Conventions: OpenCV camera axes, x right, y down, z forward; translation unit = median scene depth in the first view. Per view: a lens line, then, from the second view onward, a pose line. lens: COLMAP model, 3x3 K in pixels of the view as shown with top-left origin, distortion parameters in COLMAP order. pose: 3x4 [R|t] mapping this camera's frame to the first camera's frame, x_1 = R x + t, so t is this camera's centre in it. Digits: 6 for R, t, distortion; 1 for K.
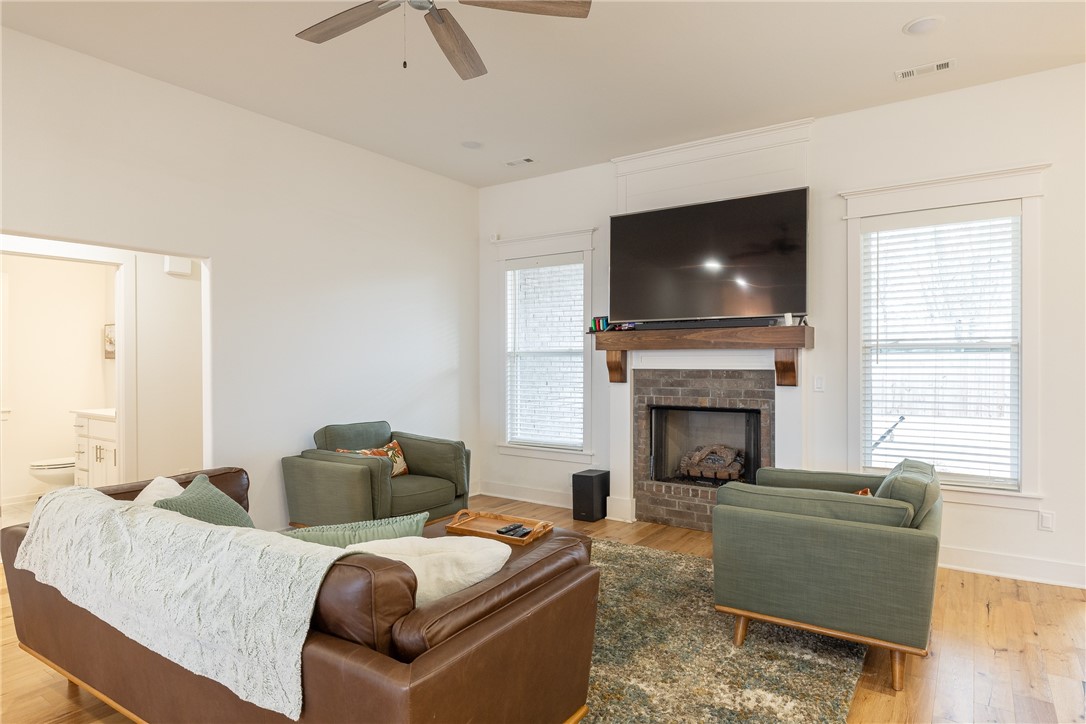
lens RADIAL K [[619.2, 0, 567.1], [0, 619.2, 362.9], [0, 0, 1]] dist [0.004245, 0.002275]
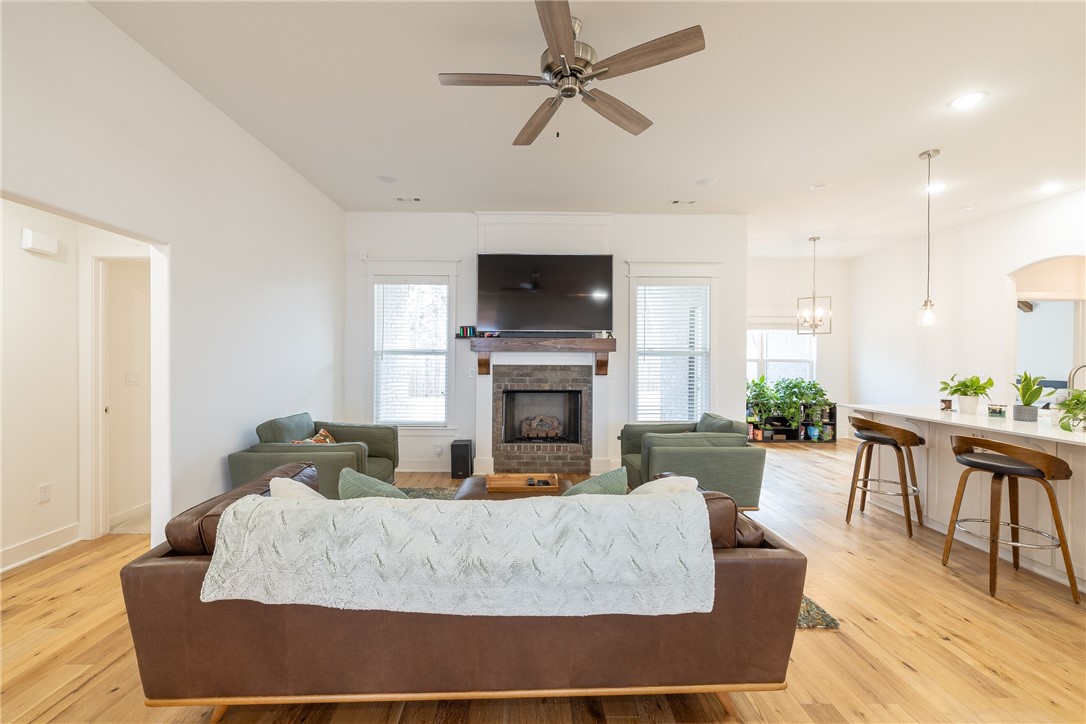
lens RADIAL K [[450.2, 0, 534.4], [0, 450.2, 360.2], [0, 0, 1]] dist [0.000640, -0.000258]
pose [[0.821943, 0.004362, 0.569553, -0.414833], [-0.004420, 0.999989, -0.001280, 0.000319], [-0.569553, -0.001465, 0.821954, 0.116609]]
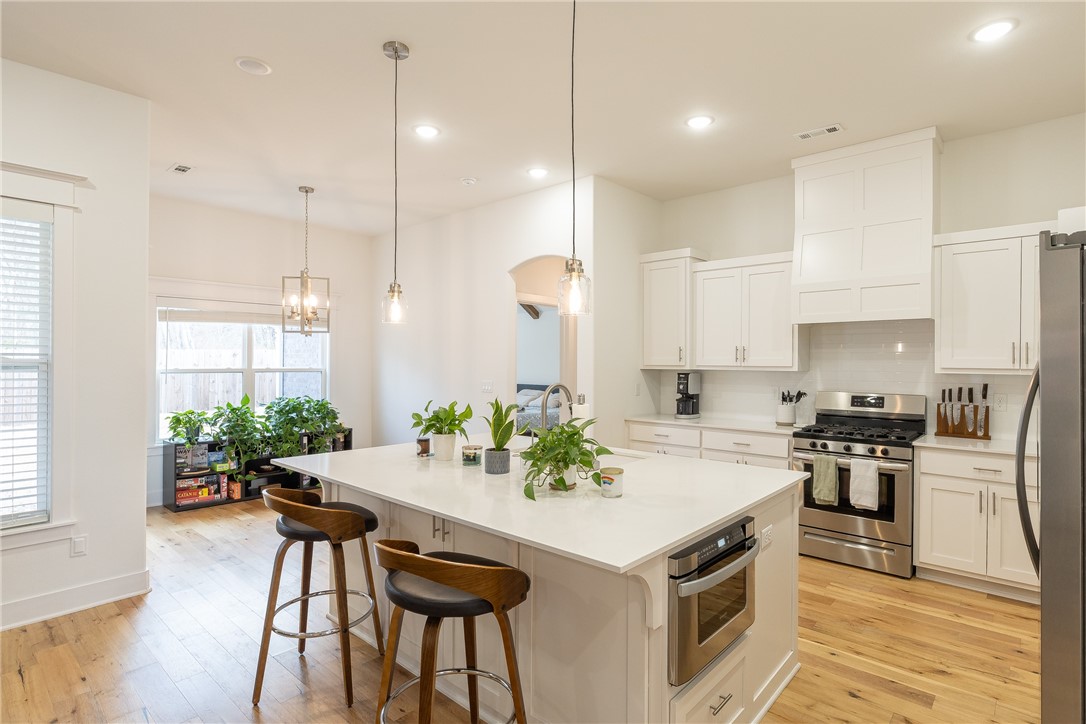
lens RADIAL K [[547.7, 0, 532.2], [0, 547.7, 362.7], [0, 0, 1]] dist [-0.000673, 0.000256]
pose [[0.158304, 0.000687, 0.987390, 0.032709], [0.001330, 0.999999, -0.000909, -0.021817], [-0.987389, 0.001457, 0.158303, 0.130377]]
